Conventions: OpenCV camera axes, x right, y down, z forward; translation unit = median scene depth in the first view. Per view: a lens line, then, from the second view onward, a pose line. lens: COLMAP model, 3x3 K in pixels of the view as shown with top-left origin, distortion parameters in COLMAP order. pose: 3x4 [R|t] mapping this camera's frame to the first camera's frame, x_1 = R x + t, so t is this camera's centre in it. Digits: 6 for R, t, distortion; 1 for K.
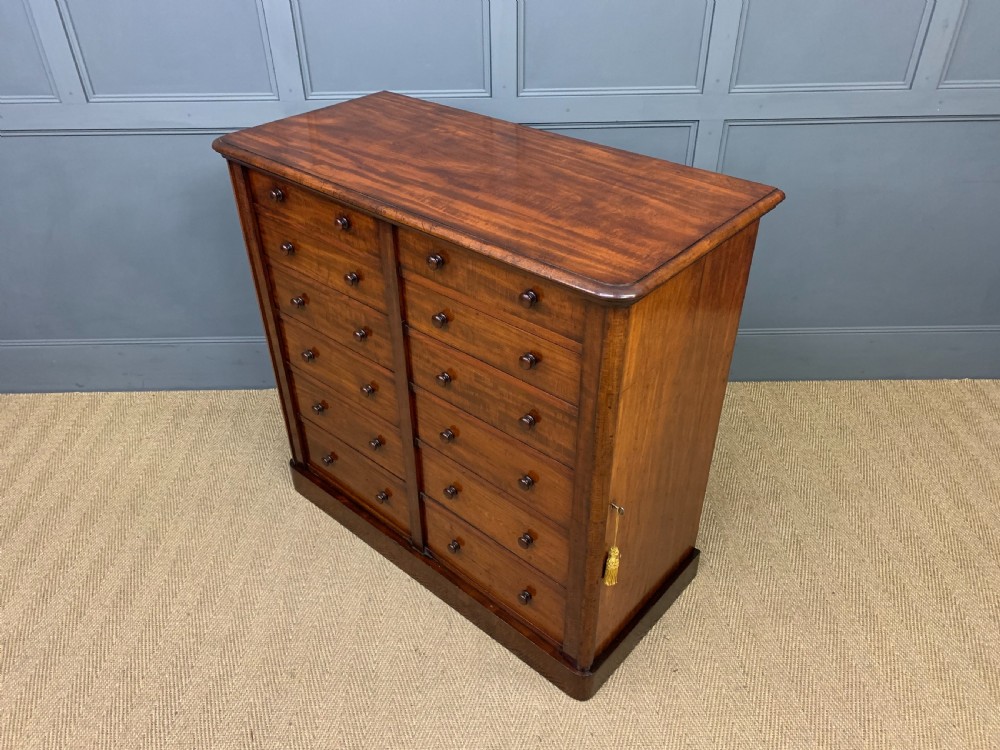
lens RADIAL K [[766.7, 0, 496.7], [0, 766.7, 374.9], [0, 0, 1]] dist [0.032533, -0.020363]
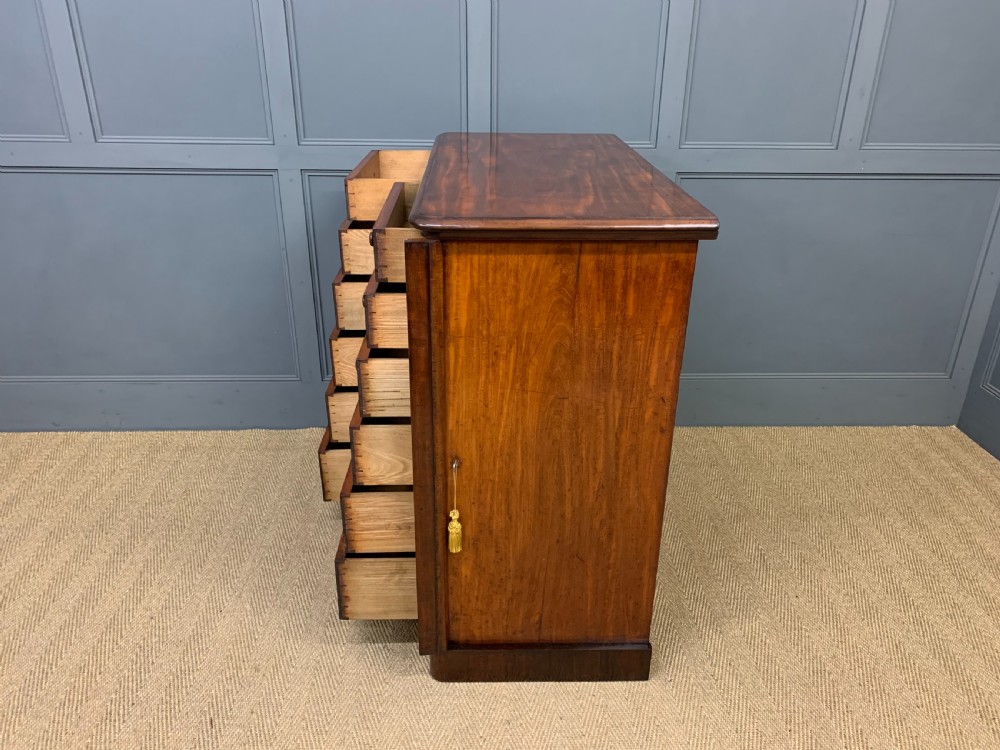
lens RADIAL K [[766.7, 0, 505.6], [0, 766.7, 380.2], [0, 0, 1]] dist [0.032533, -0.020363]
pose [[0.999116, 0.010613, 0.040673, 0.006094], [-0.003325, 0.984521, -0.175233, 0.164881], [-0.041903, 0.174943, 0.983686, -0.034651]]
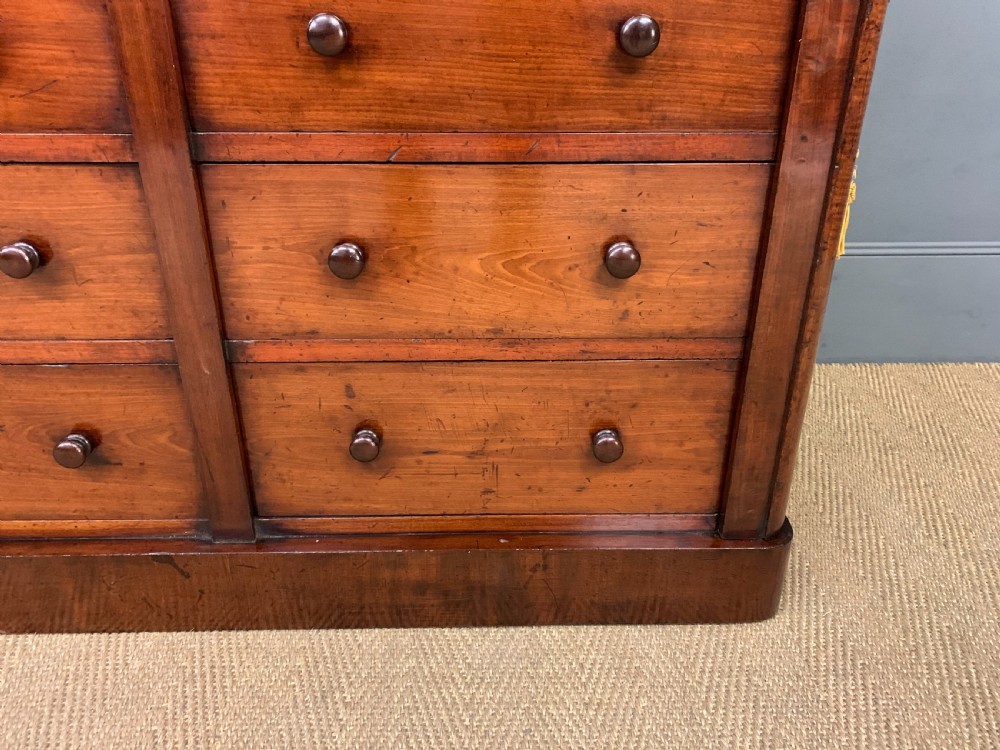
lens RADIAL K [[766.7, 0, 508.4], [0, 766.7, 378.9], [0, 0, 1]] dist [0.032533, -0.020363]
pose [[0.999795, 0.008326, 0.018431, 0.124221], [-0.005633, 0.989908, -0.141600, 0.111879], [-0.019424, 0.141467, 0.989752, 0.662358]]
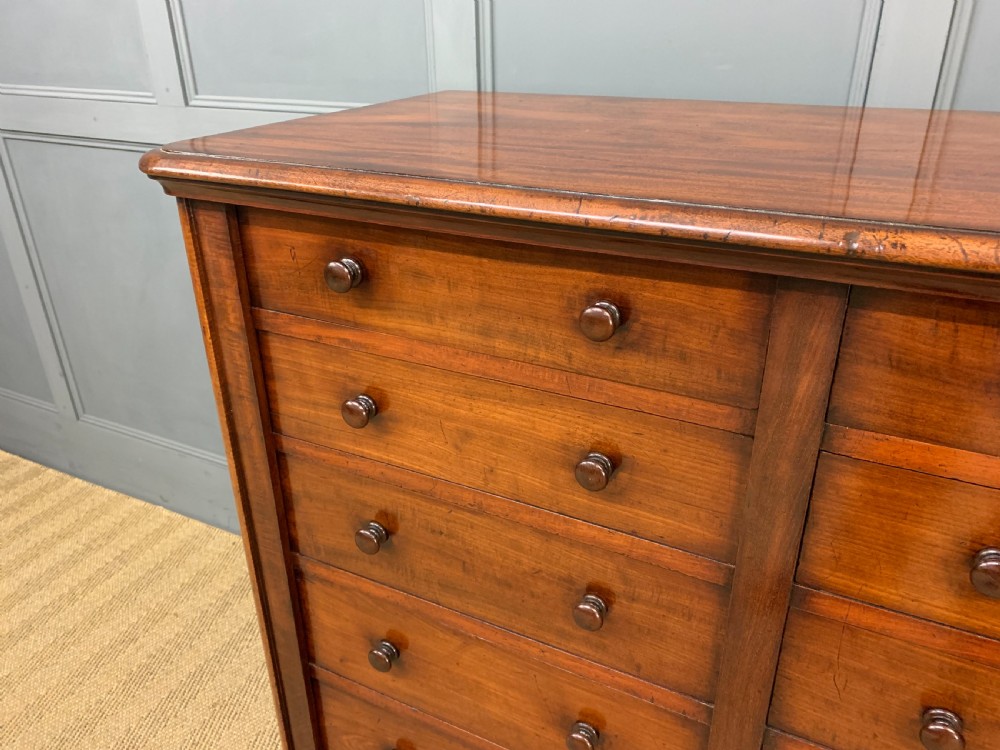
lens RADIAL K [[766.7, 0, 501.8], [0, 766.7, 370.2], [0, 0, 1]] dist [0.032533, -0.020363]
pose [[0.885977, 0.199426, -0.418658, 0.024028], [-0.262766, 0.959779, -0.098886, -0.143020], [0.382099, 0.197620, 0.902744, 0.555466]]
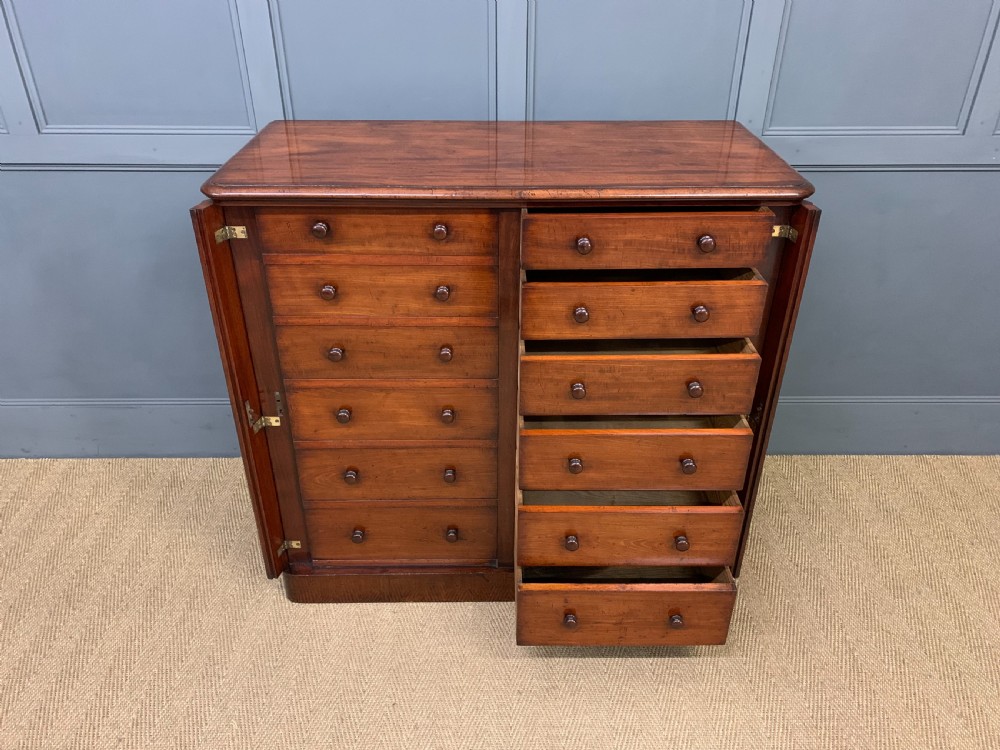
lens RADIAL K [[766.7, 0, 505.6], [0, 766.7, 376.3], [0, 0, 1]] dist [0.032533, -0.020363]
pose [[0.999842, 0.013024, 0.012130, -0.003933], [-0.012148, 0.997495, -0.069681, -0.020695], [-0.013007, 0.069522, 0.997496, 0.130961]]
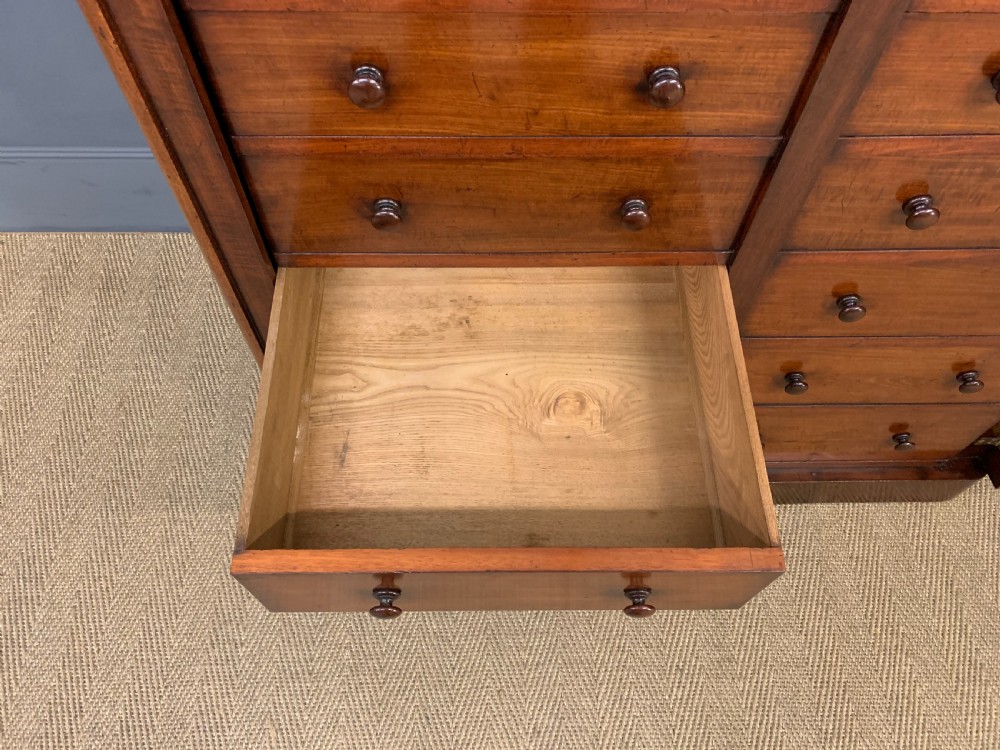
lens RADIAL K [[766.7, 0, 501.7], [0, 766.7, 377.9], [0, 0, 1]] dist [0.032533, -0.020363]
pose [[0.999449, 0.004521, 0.032885, -0.118868], [-0.018058, 0.905318, 0.424351, -0.165421], [-0.027853, -0.424711, 0.904900, 0.538096]]
